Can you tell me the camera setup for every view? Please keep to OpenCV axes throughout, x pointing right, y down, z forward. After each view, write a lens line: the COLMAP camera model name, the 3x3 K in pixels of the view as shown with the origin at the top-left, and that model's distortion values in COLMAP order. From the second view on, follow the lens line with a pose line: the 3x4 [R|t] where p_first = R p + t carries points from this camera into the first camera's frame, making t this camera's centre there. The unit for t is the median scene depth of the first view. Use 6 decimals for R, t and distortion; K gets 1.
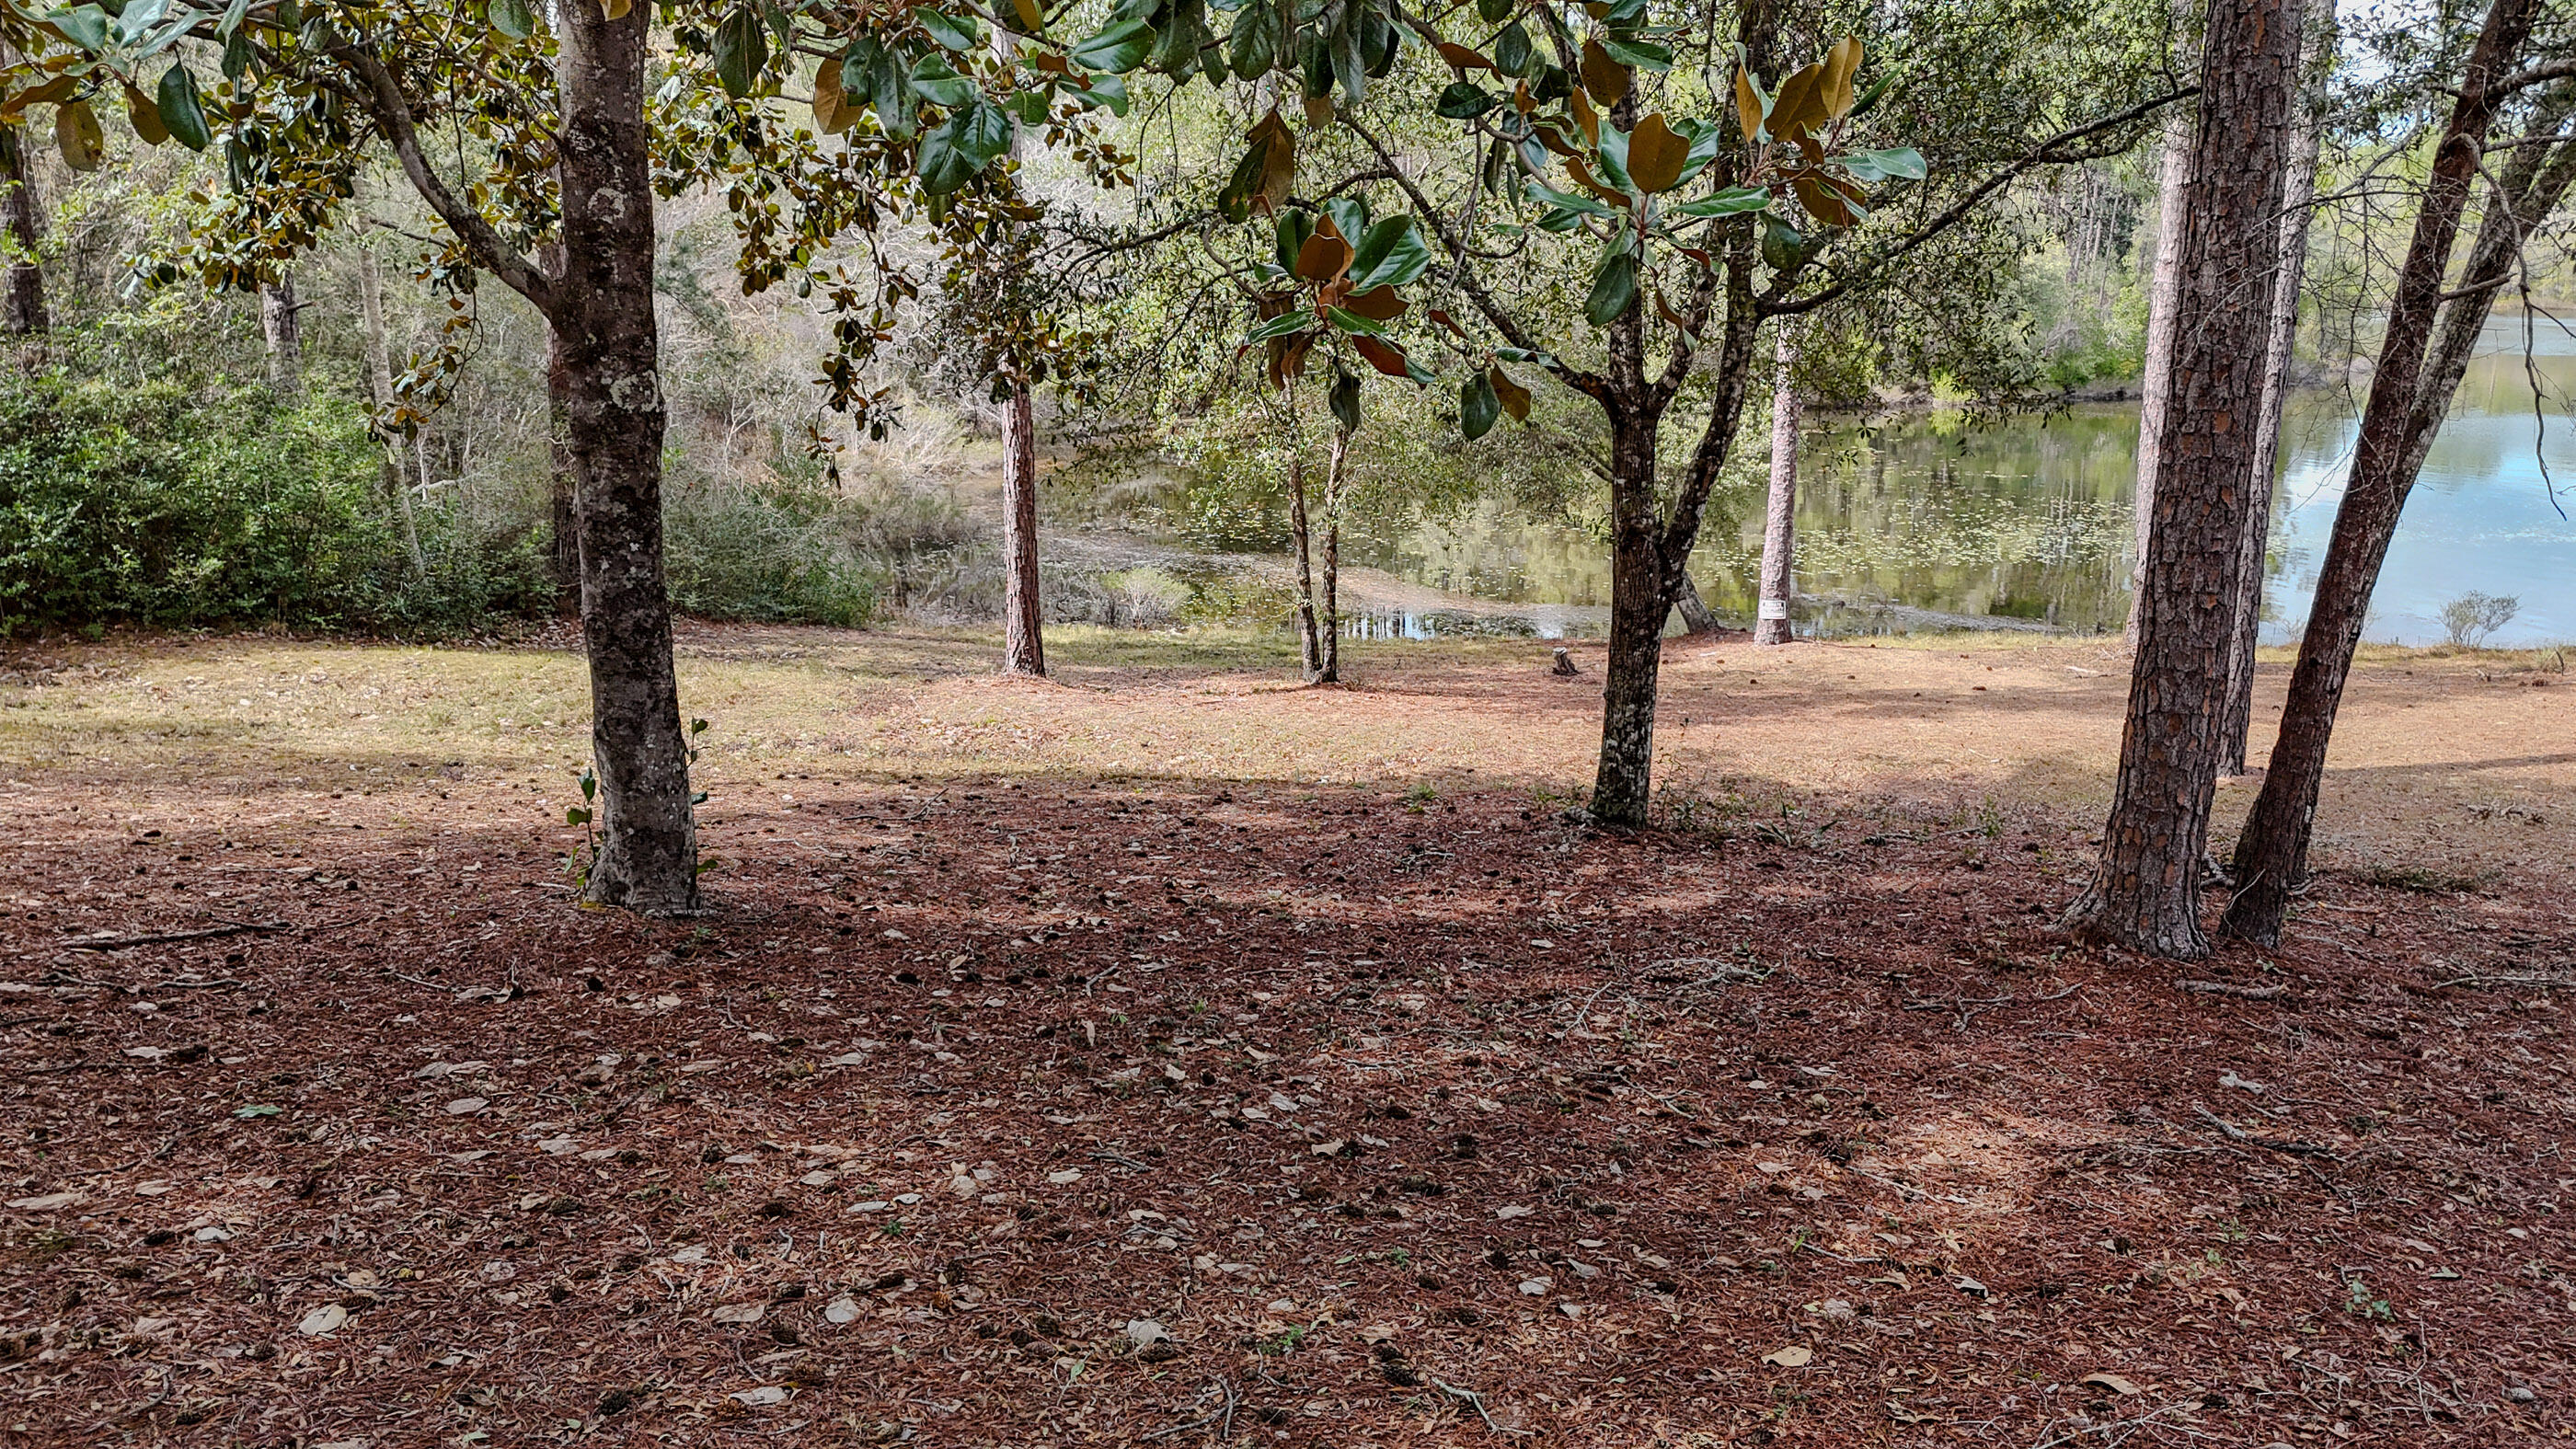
lens RADIAL K [[1884.1, 0, 1280.5], [0, 1884.1, 722.2], [0, 0, 1]] dist [0.082804, -0.085946]
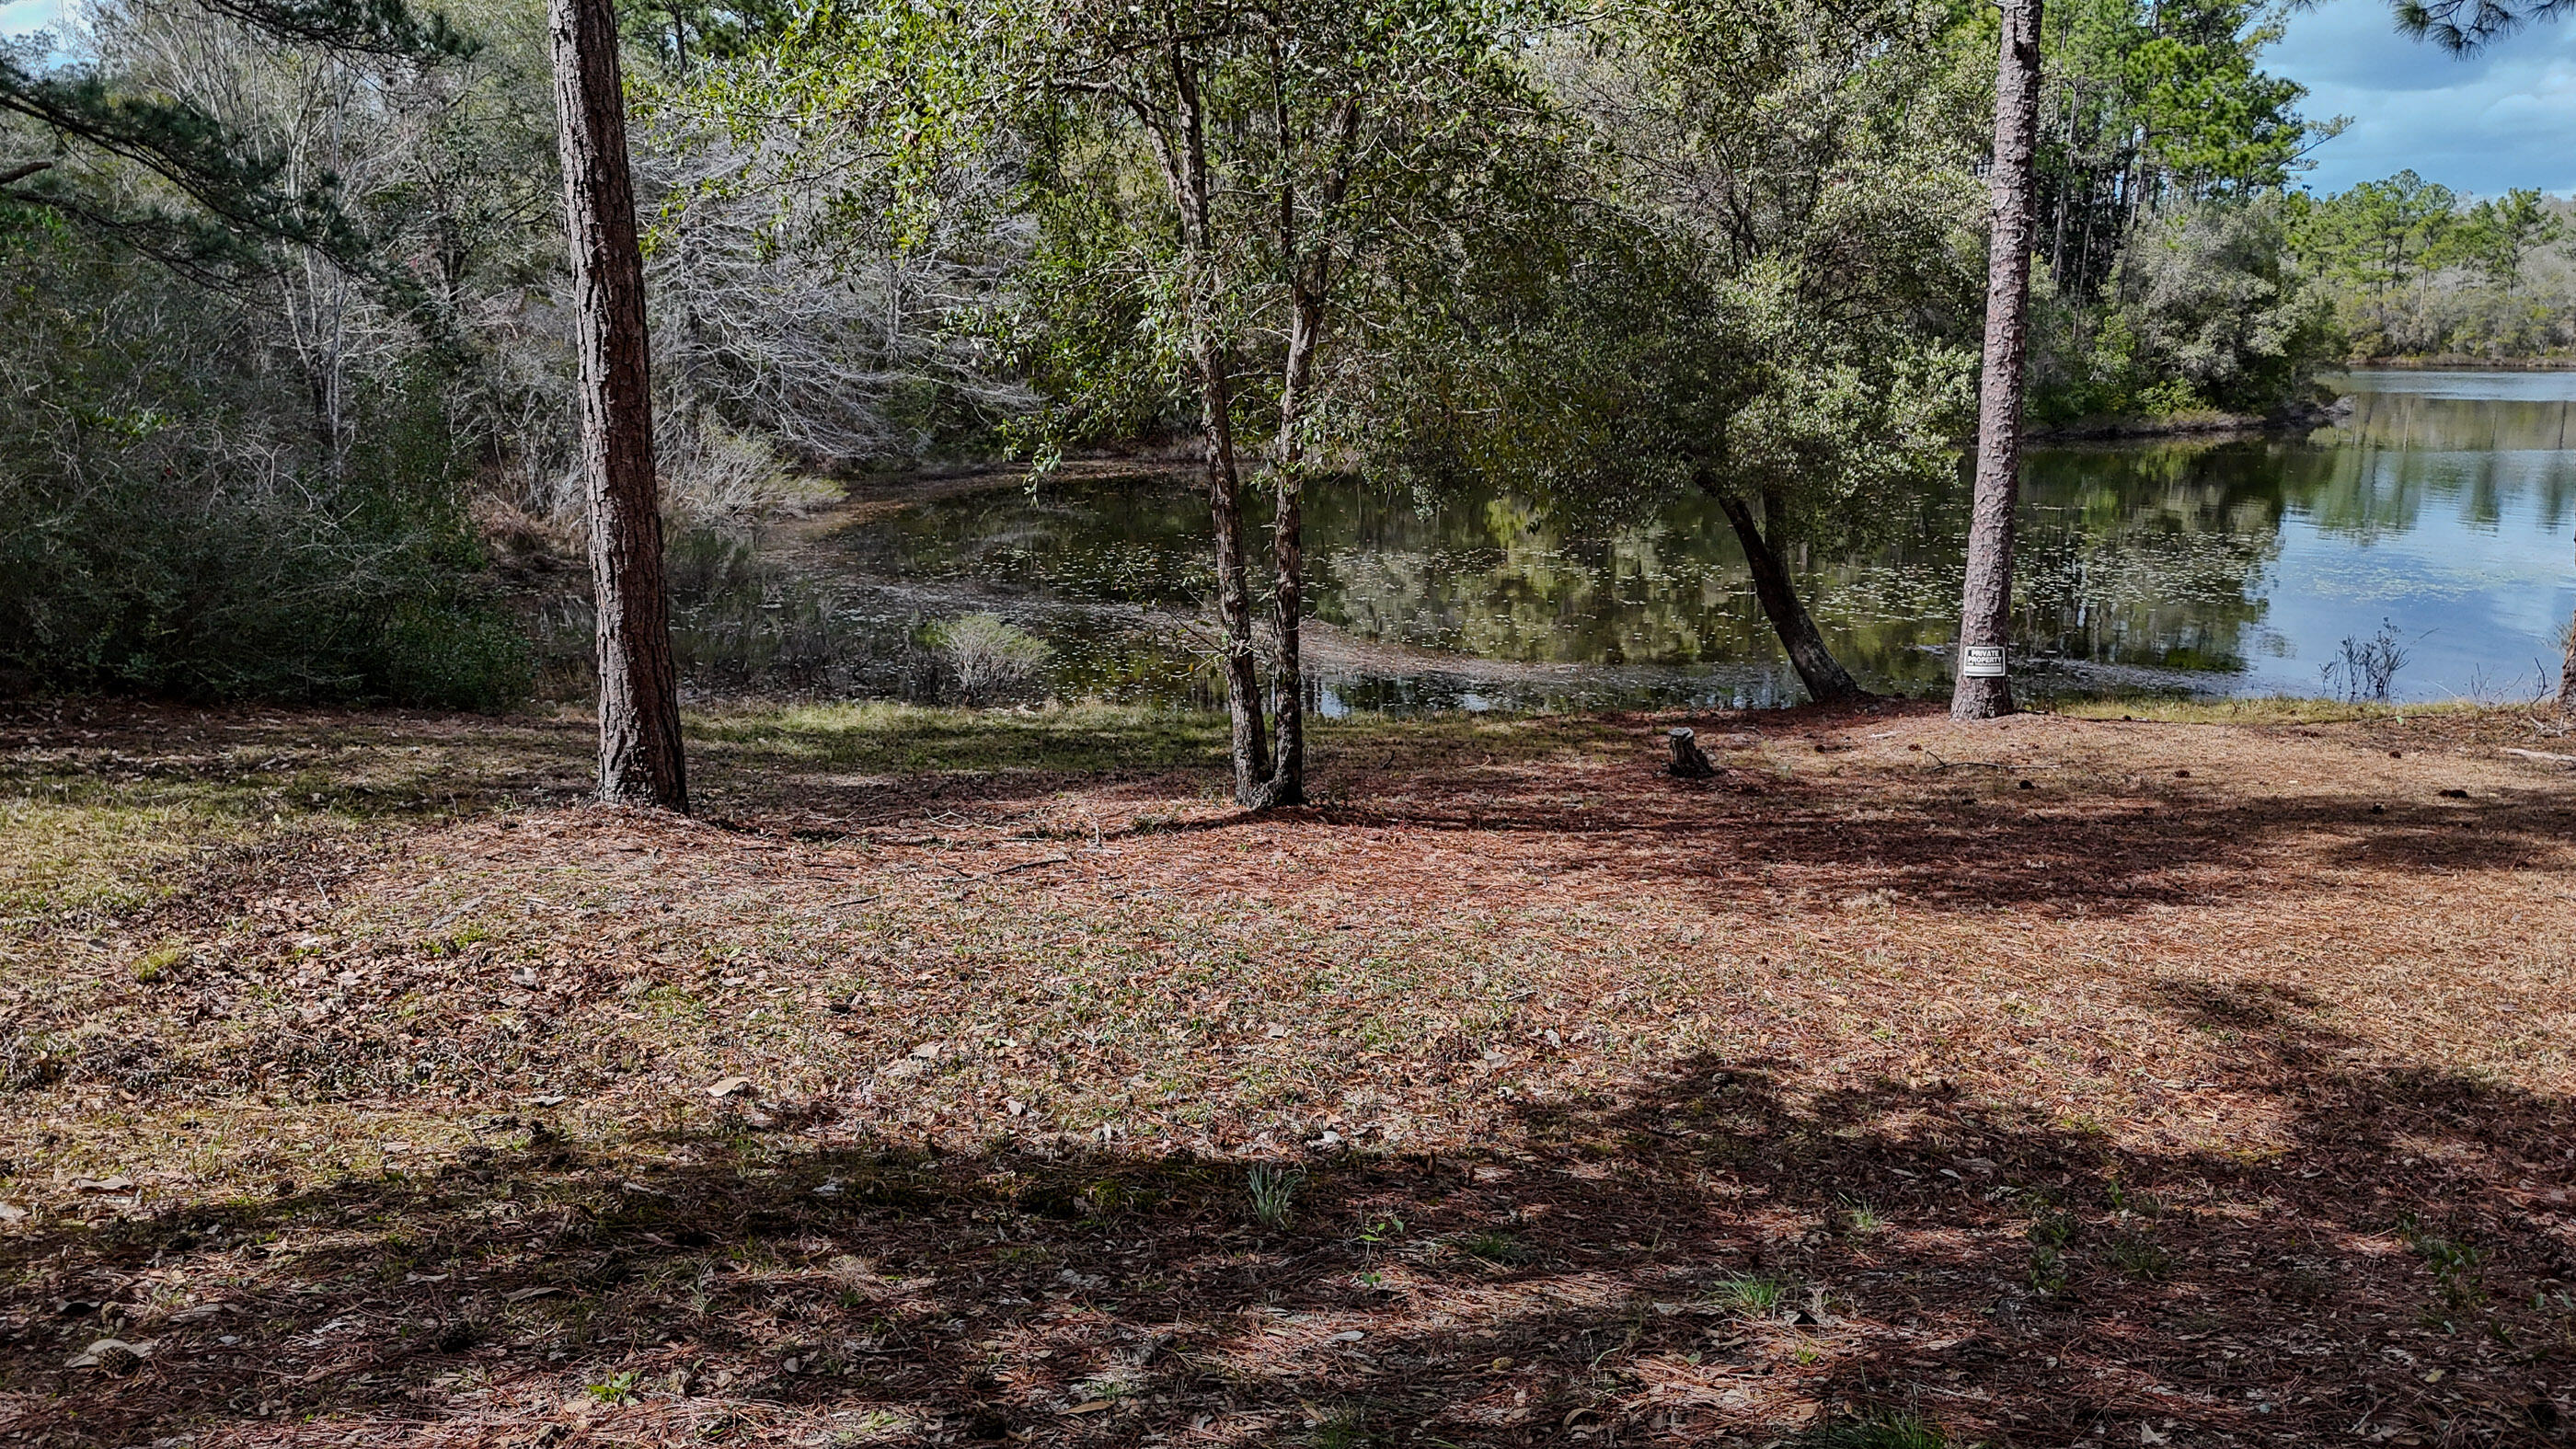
lens RADIAL K [[1885.9, 0, 1275.3], [0, 1885.9, 715.6], [0, 0, 1]] dist [0.093256, -0.092633]
pose [[0.998647, -0.014416, 0.049958, -0.004368], [0.016594, 0.998917, -0.043468, -0.044319], [-0.049277, 0.044238, 0.997805, 0.944259]]
